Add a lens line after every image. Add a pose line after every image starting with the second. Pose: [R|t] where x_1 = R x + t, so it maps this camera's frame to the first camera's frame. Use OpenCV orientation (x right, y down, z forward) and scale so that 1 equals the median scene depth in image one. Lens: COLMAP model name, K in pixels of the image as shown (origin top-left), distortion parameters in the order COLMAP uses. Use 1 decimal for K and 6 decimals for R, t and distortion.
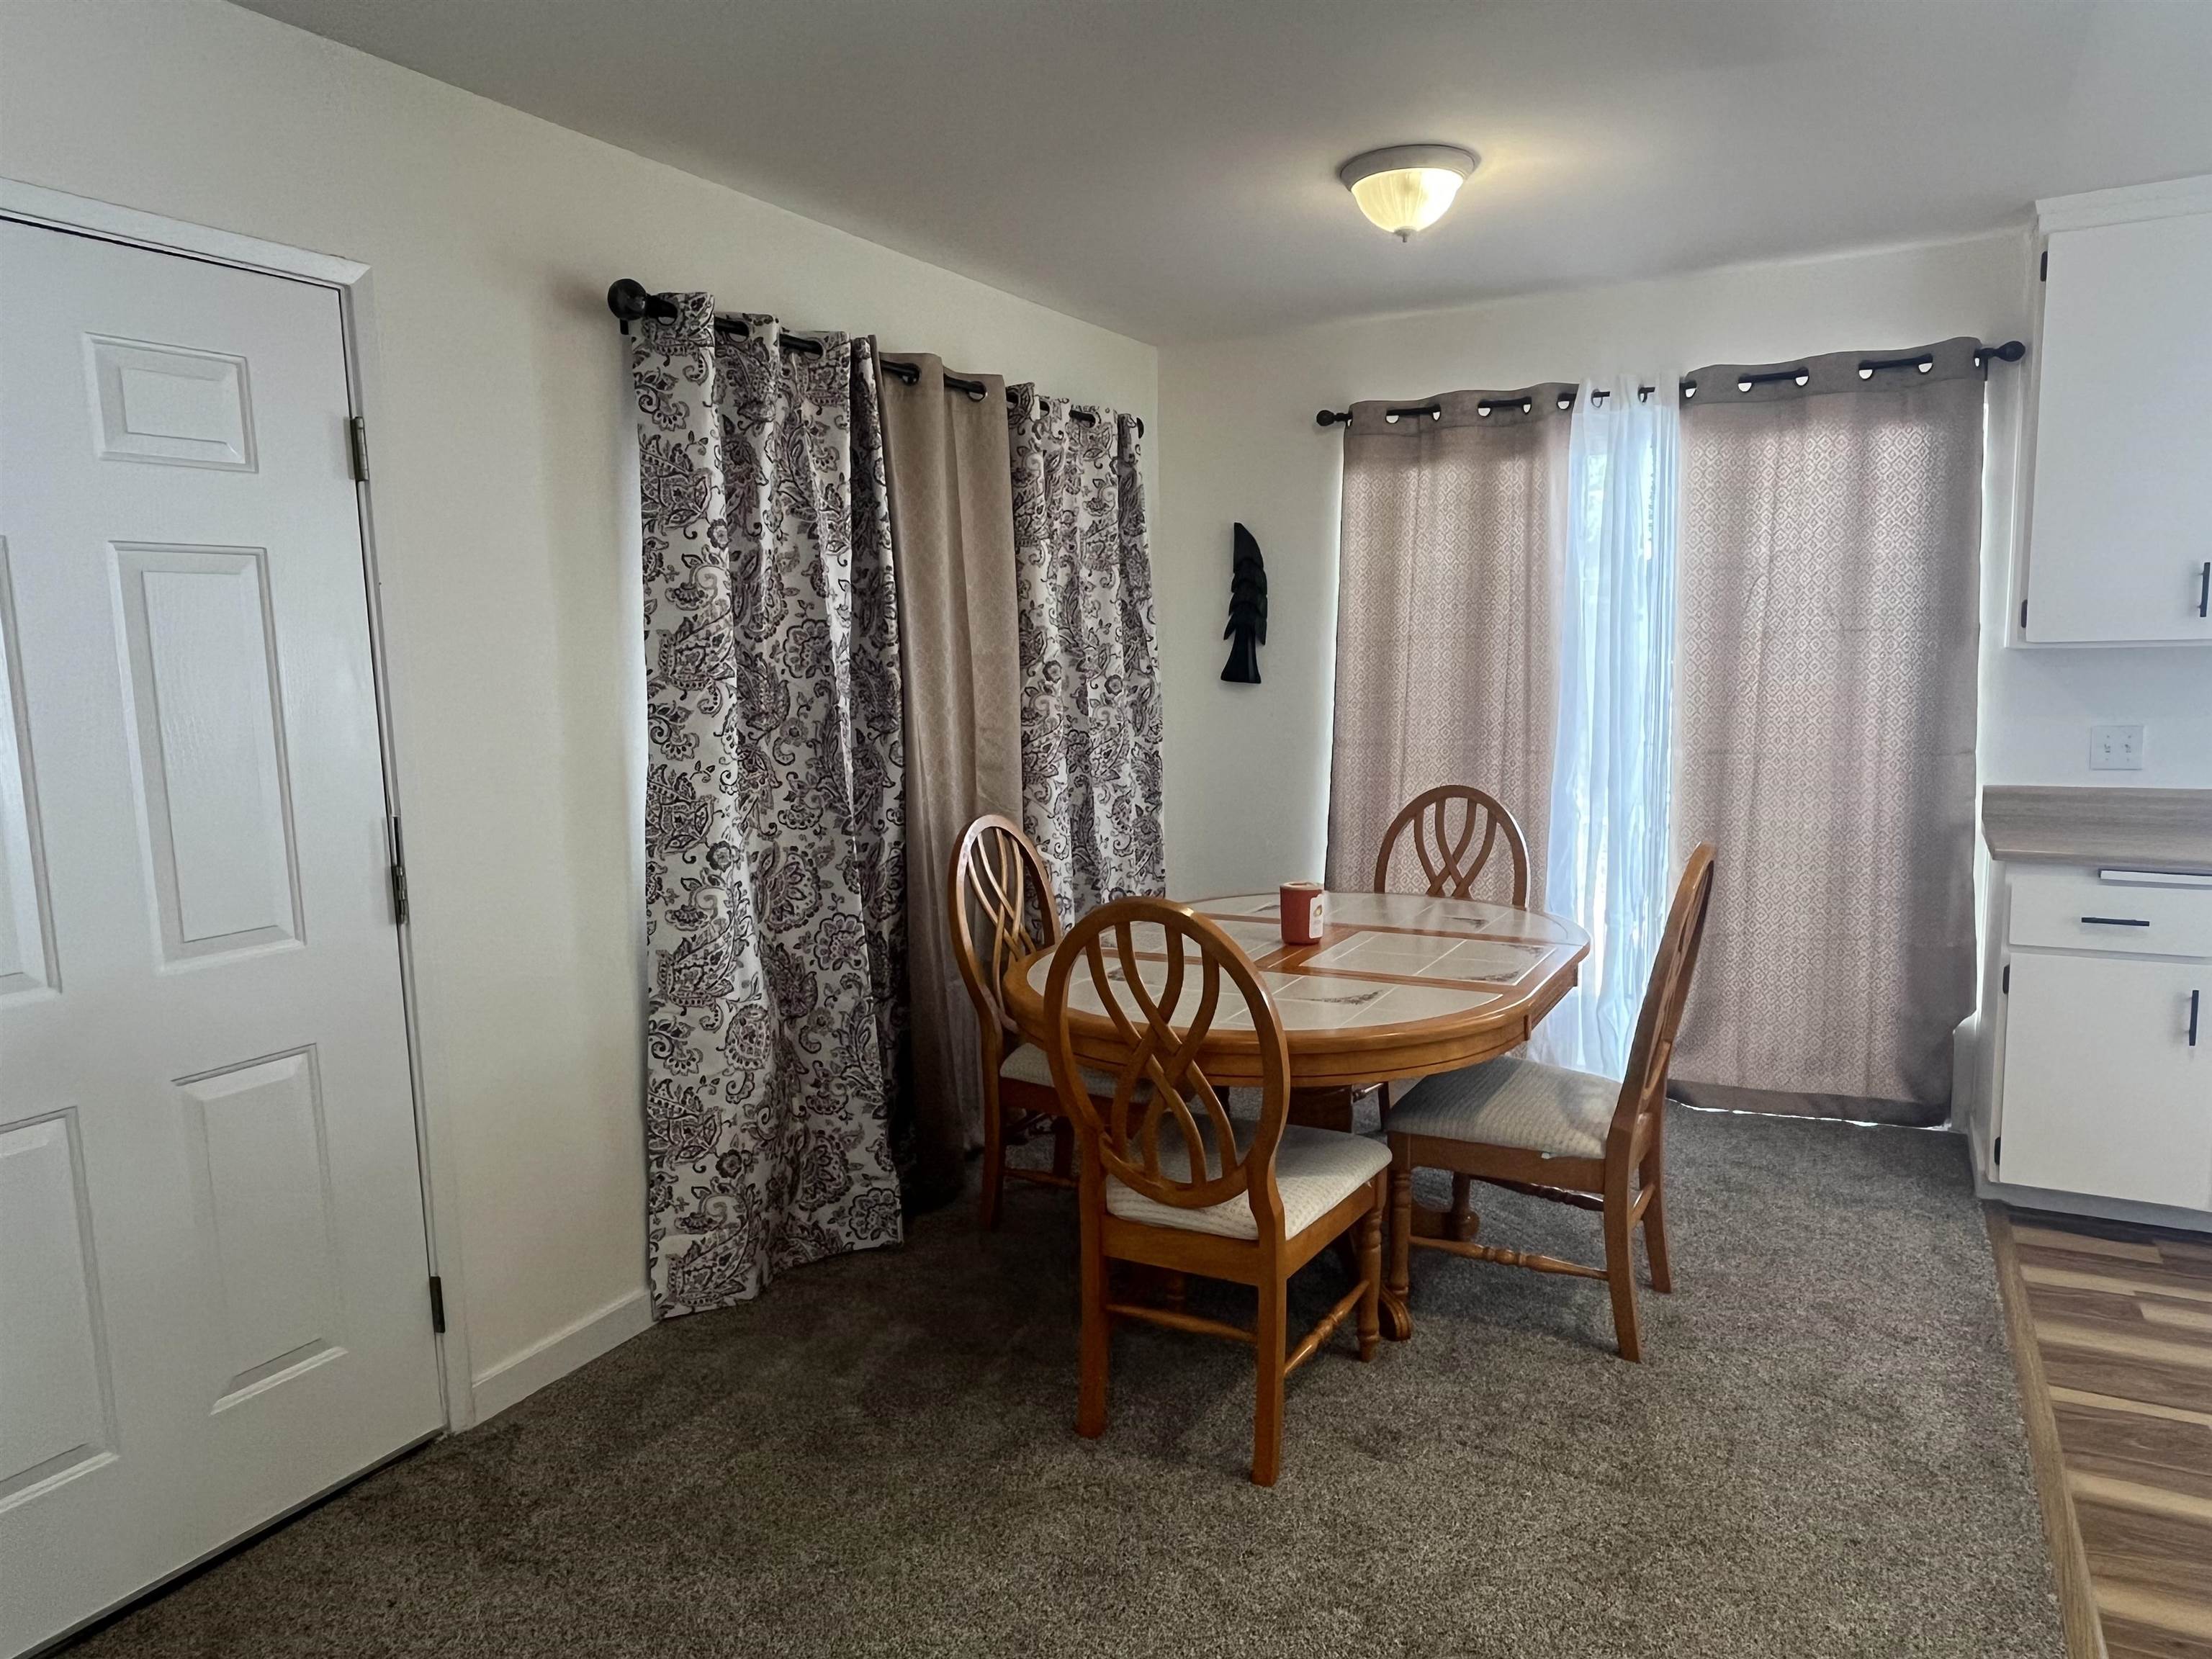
lens RADIAL K [[1396.5, 0, 1112.5], [0, 1396.5, 828.4], [0, 0, 1]] dist [0.001804, -0.001041]
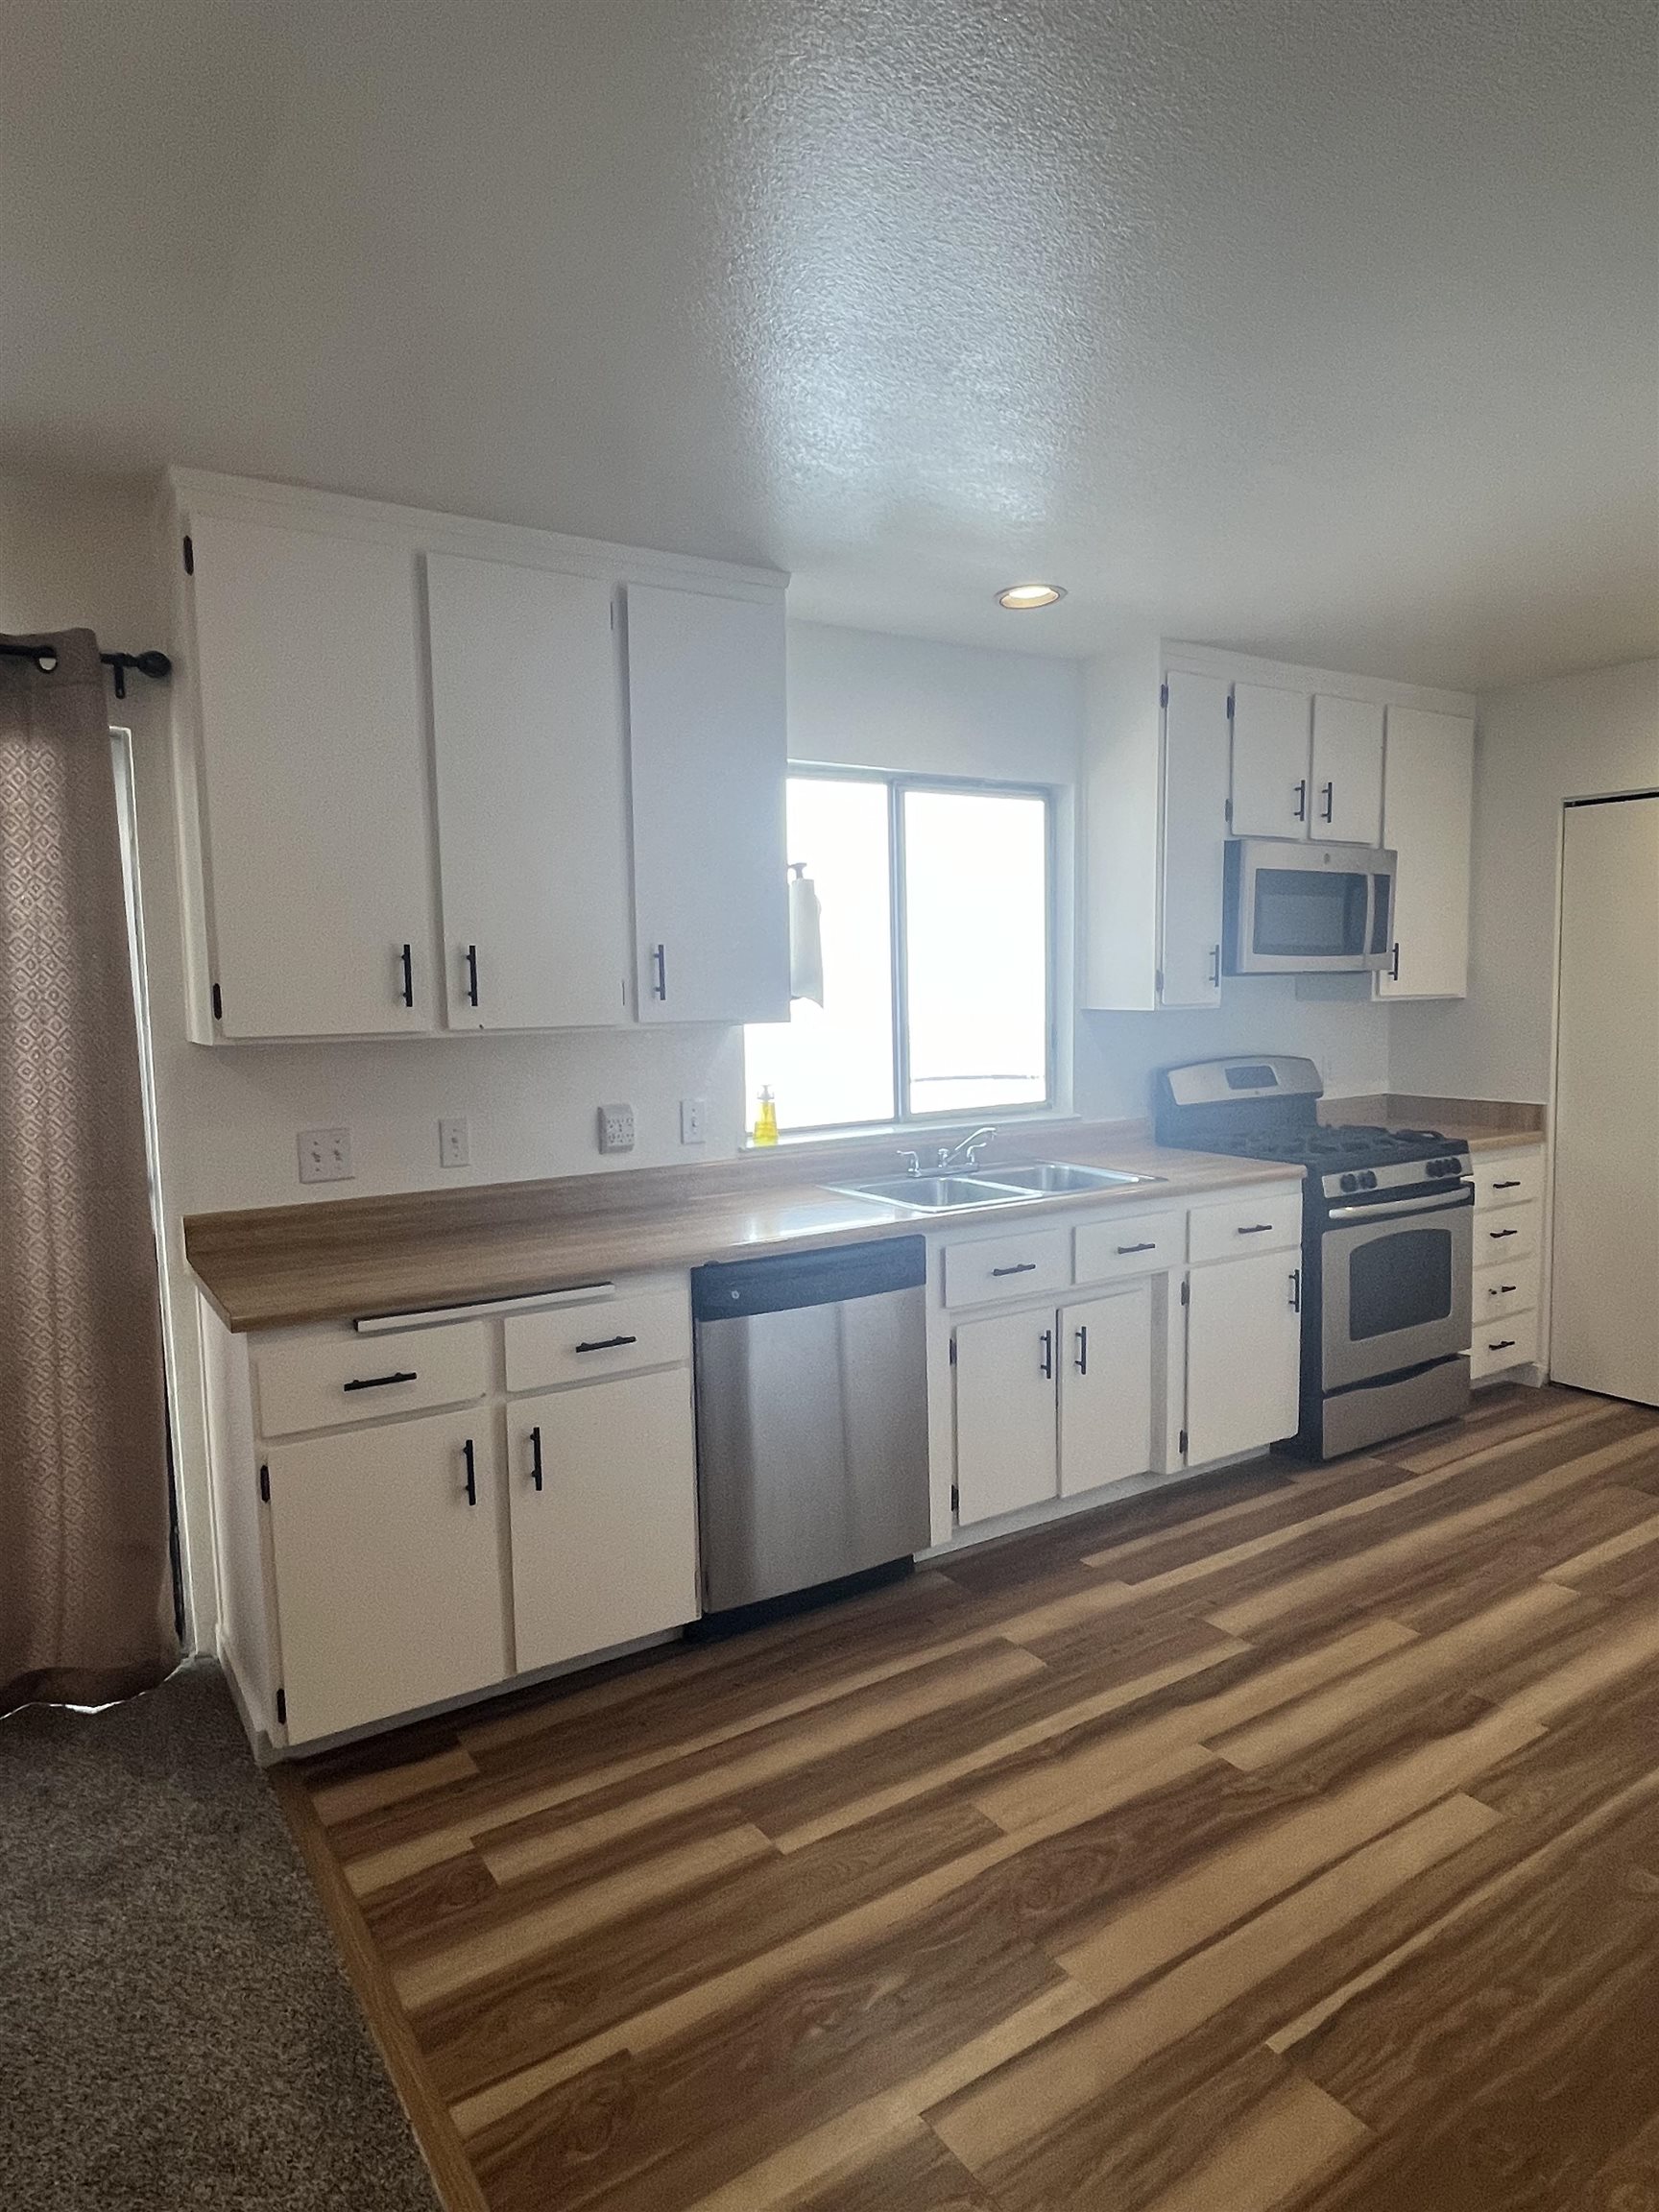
lens RADIAL K [[1321.5, 0, 833.2], [0, 1321.5, 1113.4], [0, 0, 1]] dist [-0.002967, -0.000406]
pose [[0.474170, -0.068703, 0.877749, 0.176001], [0.118367, 0.992874, 0.013770, -0.065371], [-0.872440, 0.097367, 0.478923, 0.380340]]
